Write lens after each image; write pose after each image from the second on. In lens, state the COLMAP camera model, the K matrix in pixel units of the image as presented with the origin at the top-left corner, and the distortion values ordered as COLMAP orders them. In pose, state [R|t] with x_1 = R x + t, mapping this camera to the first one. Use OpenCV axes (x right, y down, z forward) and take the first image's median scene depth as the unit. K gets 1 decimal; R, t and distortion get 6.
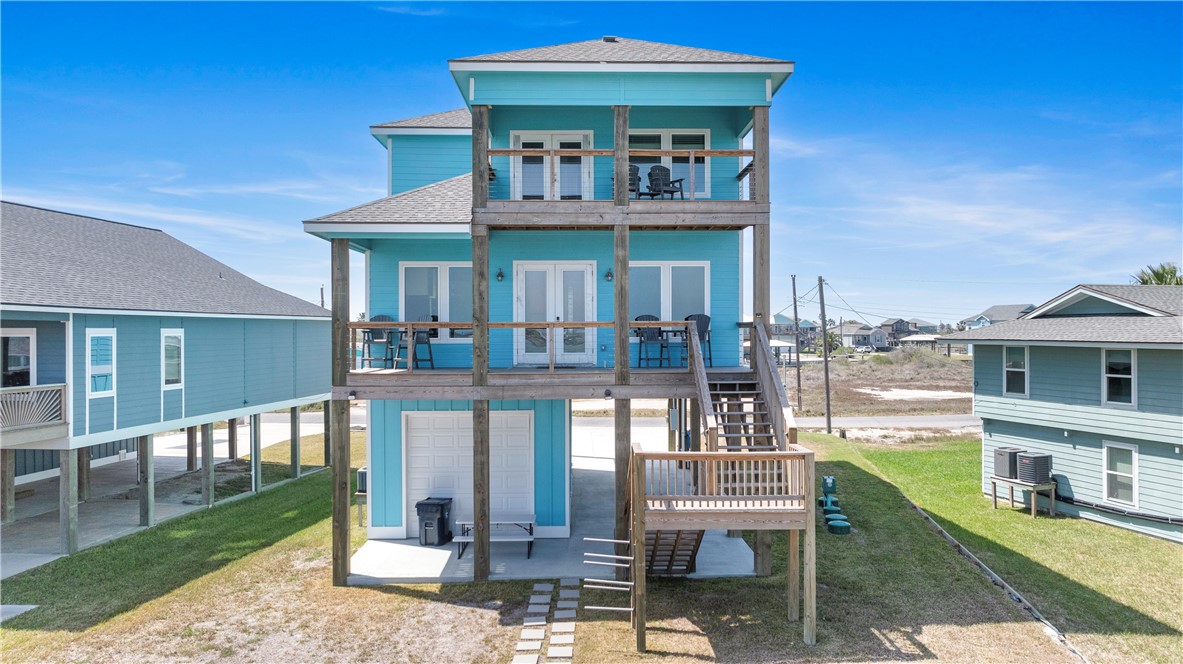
lens RADIAL K [[824.0, 0, 585.7], [0, 824.0, 325.7], [0, 0, 1]] dist [-0.017991, -0.001774]
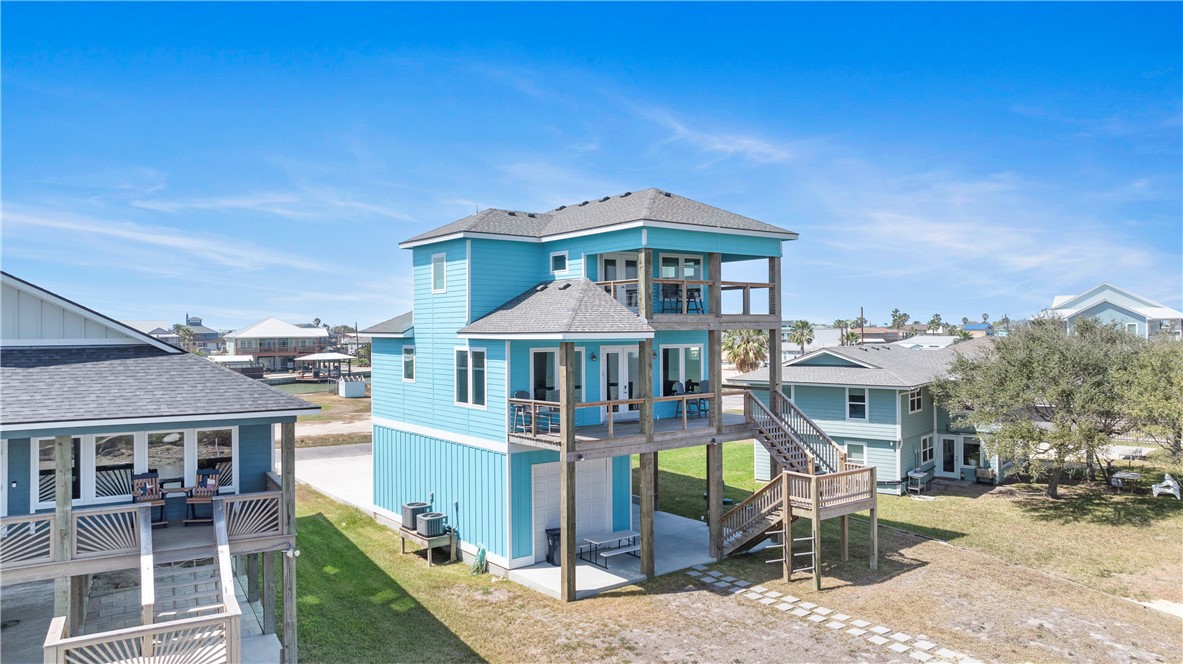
lens RADIAL K [[824.0, 0, 585.7], [0, 824.0, 325.7], [0, 0, 1]] dist [-0.017991, -0.001774]
pose [[0.809894, -0.001450, 0.586574, -1.045945], [0.002153, 0.999998, -0.000501, -0.129174], [-0.586572, 0.001668, 0.809895, -0.099381]]
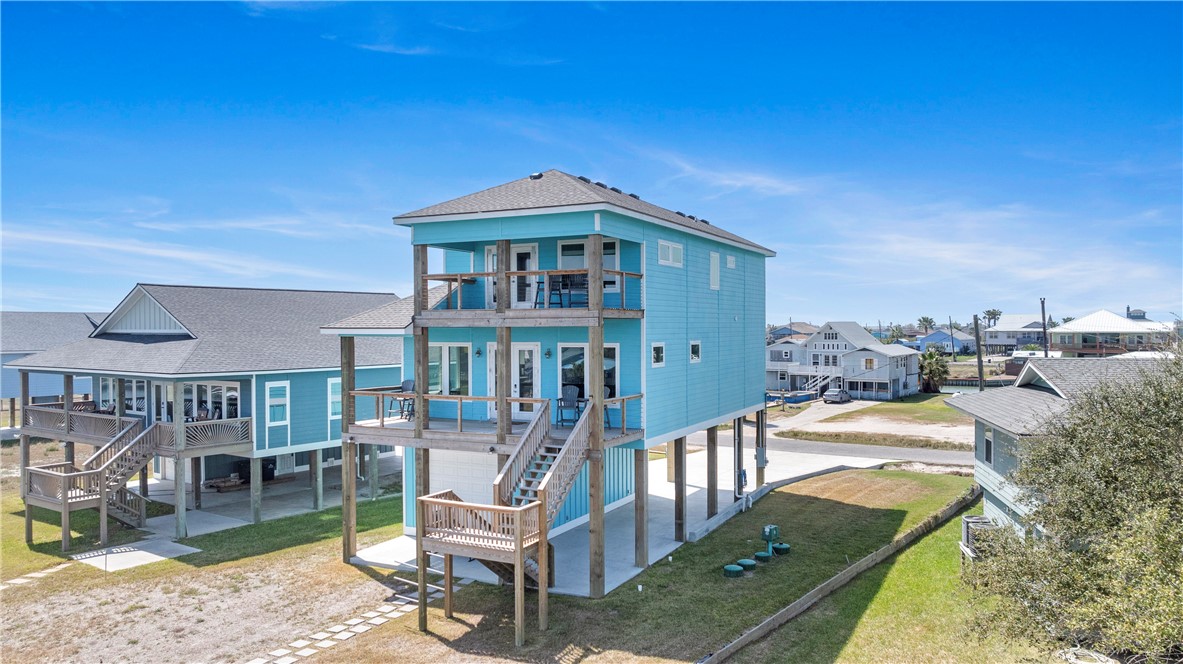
lens RADIAL K [[824.0, 0, 585.7], [0, 824.0, 325.7], [0, 0, 1]] dist [-0.017991, -0.001774]
pose [[0.884653, -0.003090, -0.466239, 0.798447], [0.005089, 0.999982, 0.003028, -0.126627], [0.466222, -0.005051, 0.884653, -0.145777]]
